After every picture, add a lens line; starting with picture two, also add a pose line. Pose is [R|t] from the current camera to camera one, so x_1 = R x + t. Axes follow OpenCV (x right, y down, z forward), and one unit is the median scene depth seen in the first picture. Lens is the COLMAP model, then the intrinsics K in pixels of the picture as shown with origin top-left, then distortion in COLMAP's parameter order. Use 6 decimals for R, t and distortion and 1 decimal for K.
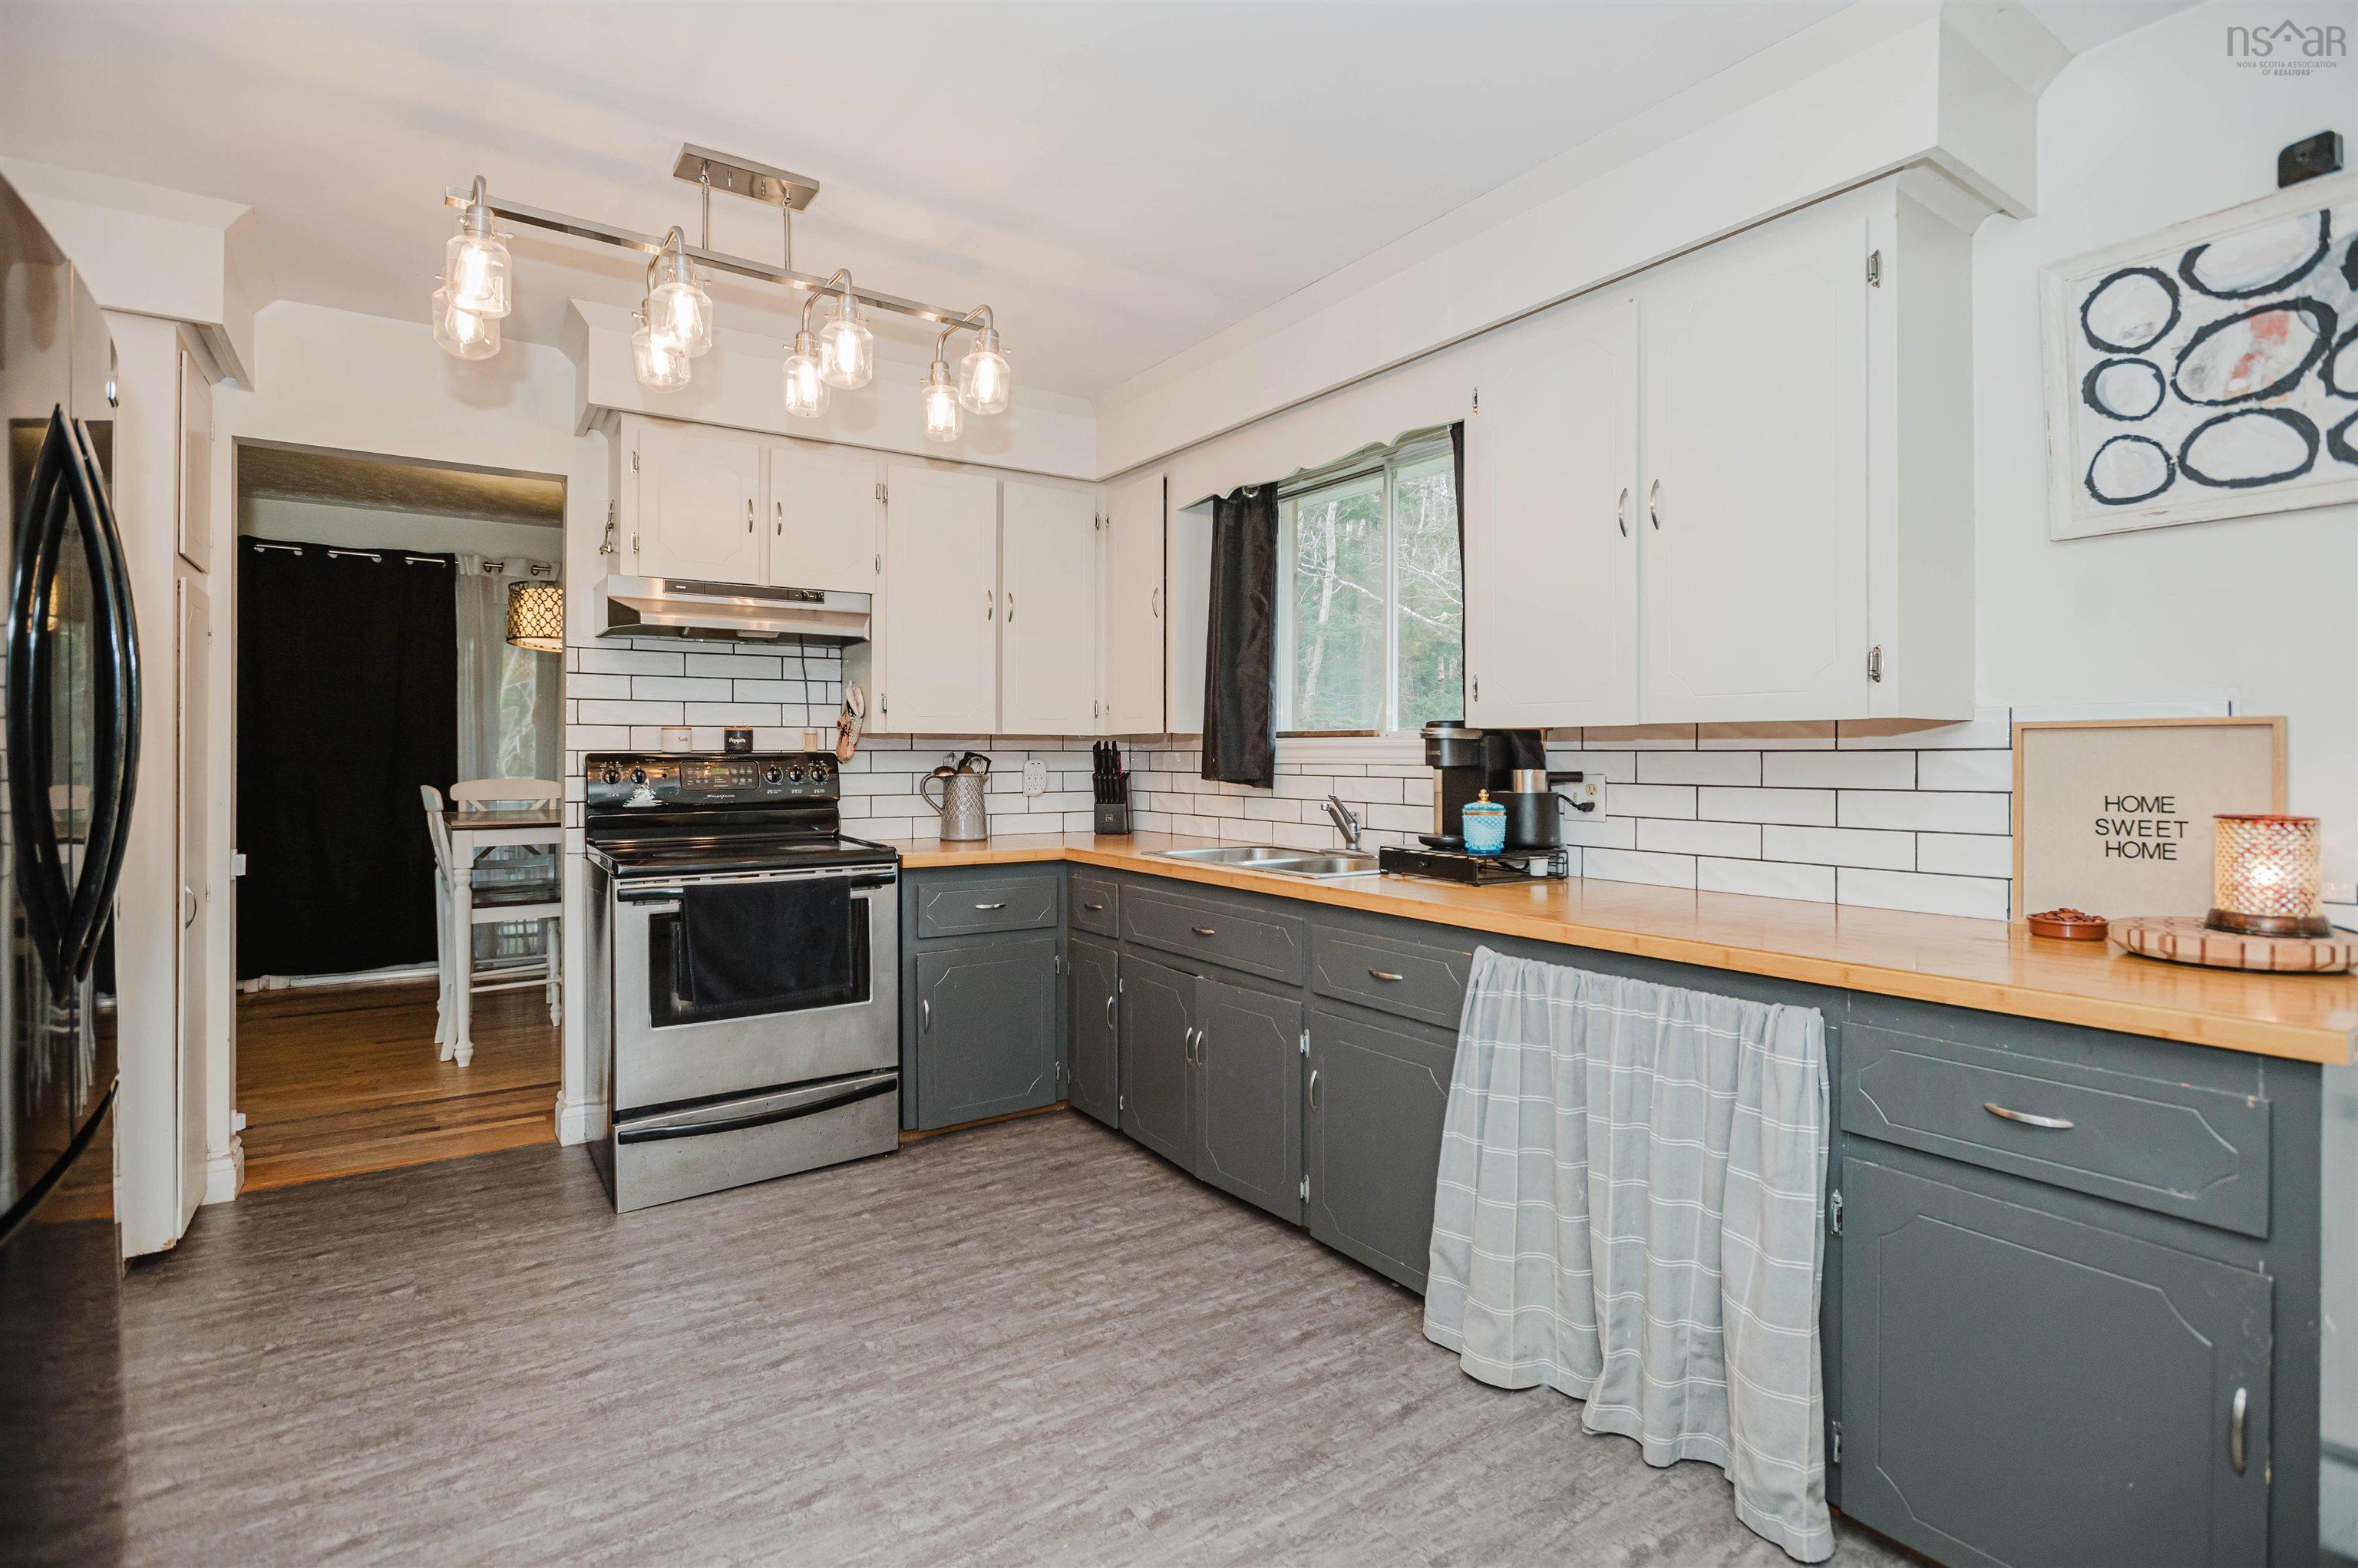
lens RADIAL K [[1121.1, 0, 1185.3], [0, 1121.1, 748.1], [0, 0, 1]] dist [-0.013734, -0.000078]
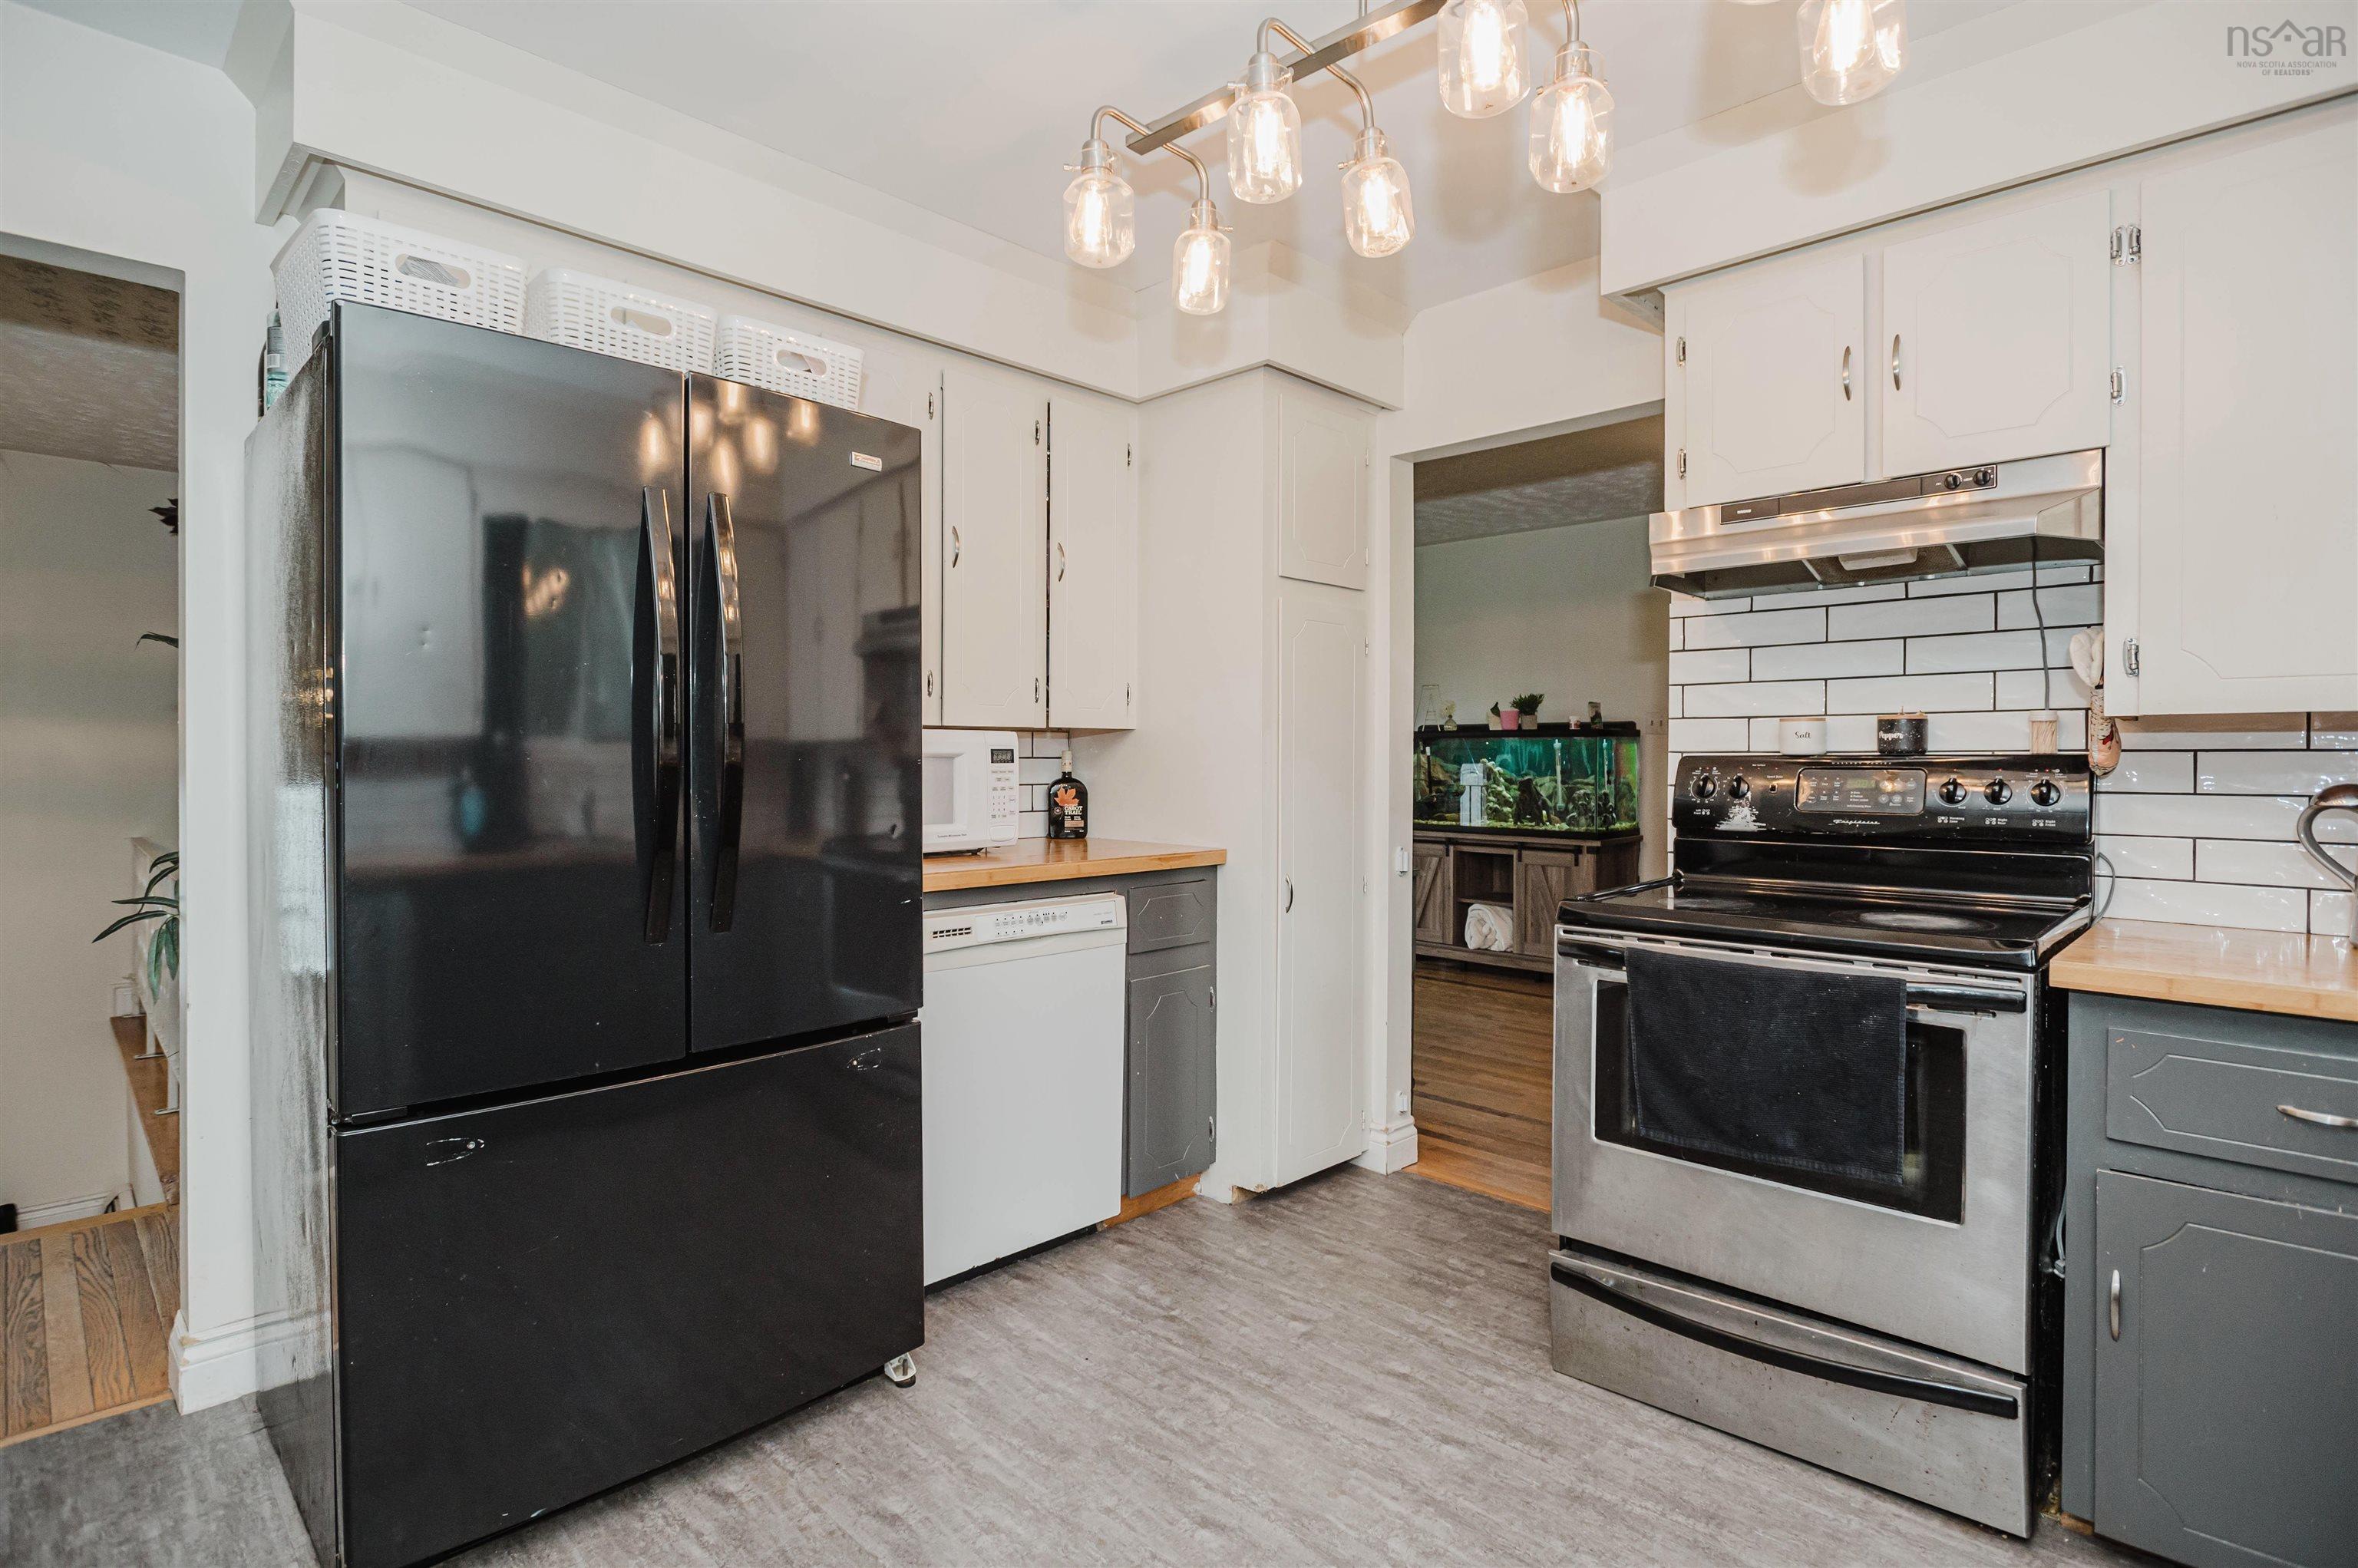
lens RADIAL K [[1170.1, 0, 1218.9], [0, 1170.1, 770.5], [0, 0, 1]] dist [-0.003294, 0.000185]
pose [[0.195524, 0.012060, -0.980625, 0.188166], [0.005306, 0.999897, 0.013355, 0.002243], [0.980684, -0.007814, 0.195440, 0.553954]]
